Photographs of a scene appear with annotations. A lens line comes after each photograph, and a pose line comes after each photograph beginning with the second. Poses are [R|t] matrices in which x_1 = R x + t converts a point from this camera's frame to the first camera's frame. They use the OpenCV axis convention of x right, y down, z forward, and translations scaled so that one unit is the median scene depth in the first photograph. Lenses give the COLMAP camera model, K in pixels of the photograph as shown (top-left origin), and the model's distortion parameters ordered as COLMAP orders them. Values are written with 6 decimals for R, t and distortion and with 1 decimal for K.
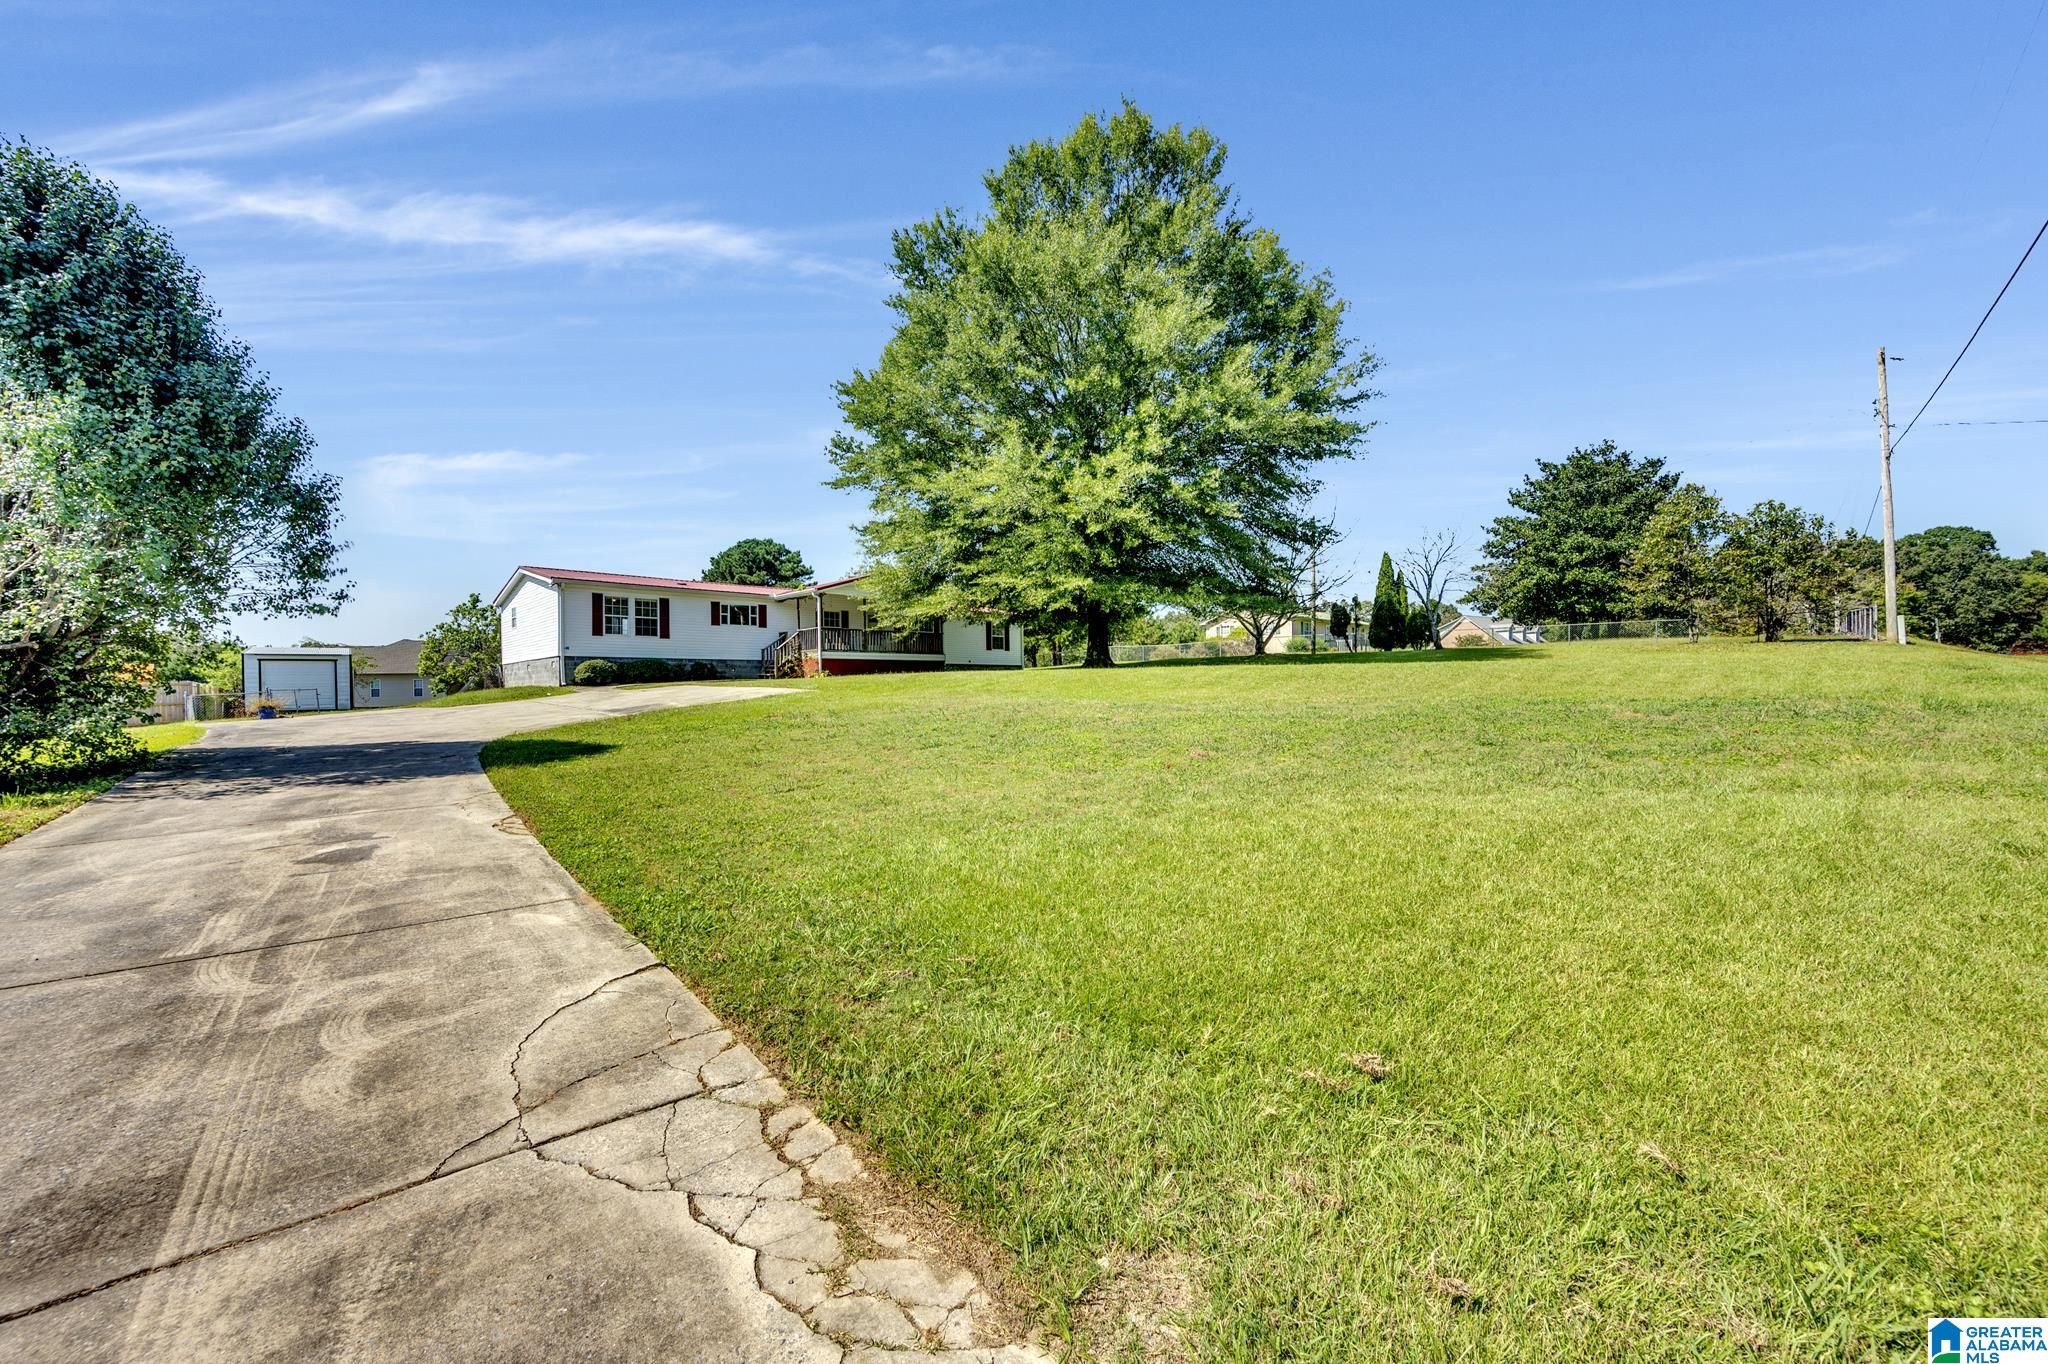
lens RADIAL K [[828.8, 0, 1045.7], [0, 828.8, 689.4], [0, 0, 1]] dist [-0.000647, 0.000063]
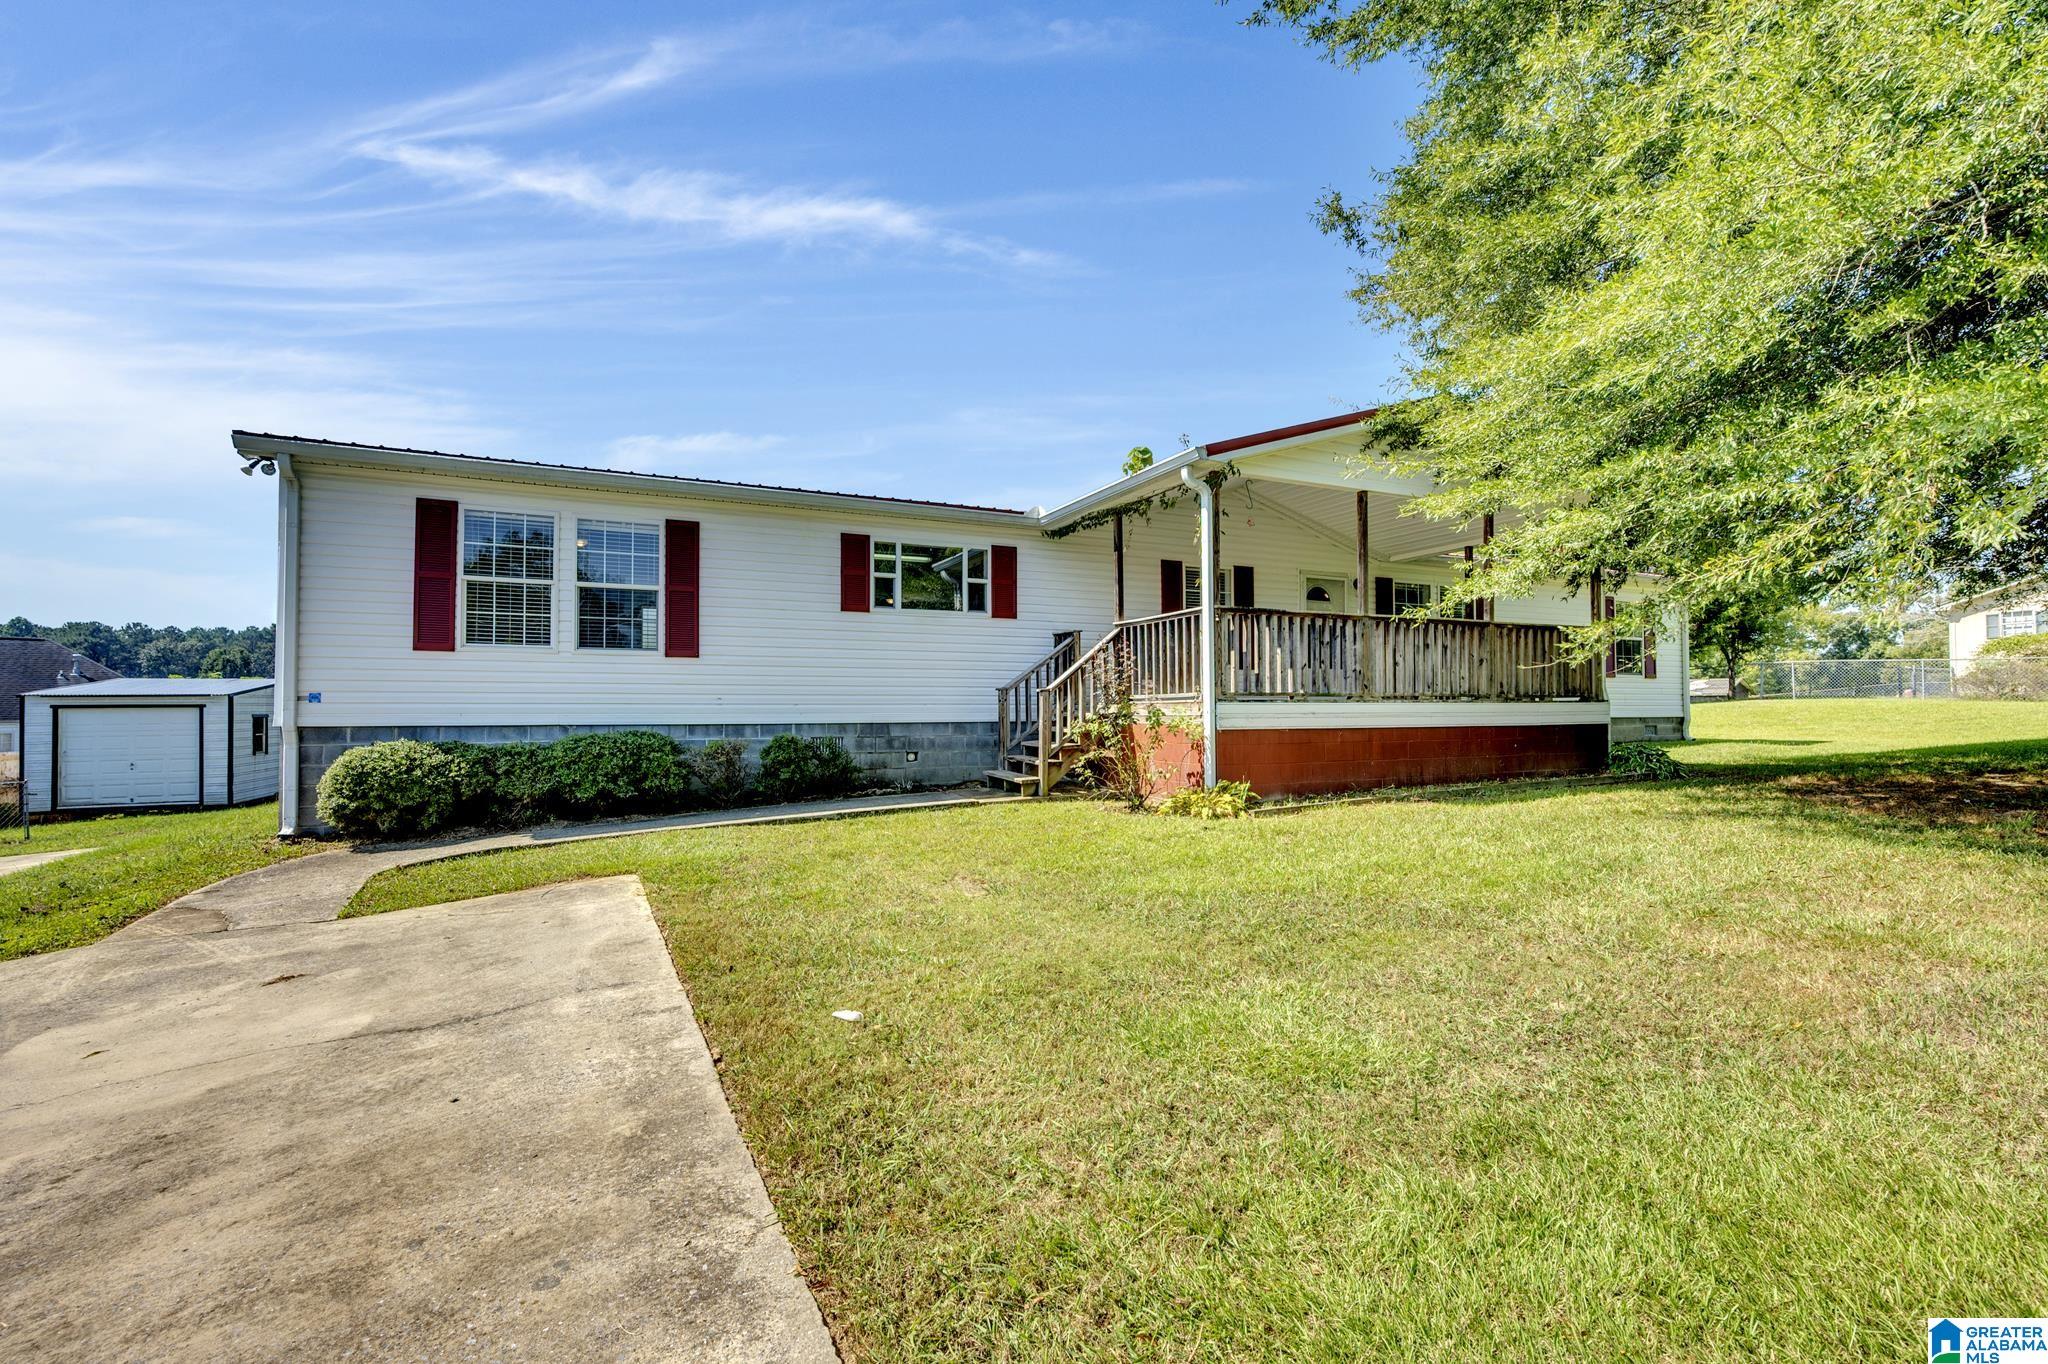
lens RADIAL K [[828.8, 0, 1045.7], [0, 828.8, 689.4], [0, 0, 1]] dist [-0.000647, 0.000063]
pose [[0.947024, 0.003113, -0.321147, -0.234374], [-0.007403, 0.999899, -0.012140, -0.045676], [0.321077, 0.013874, 0.946952, 0.735100]]
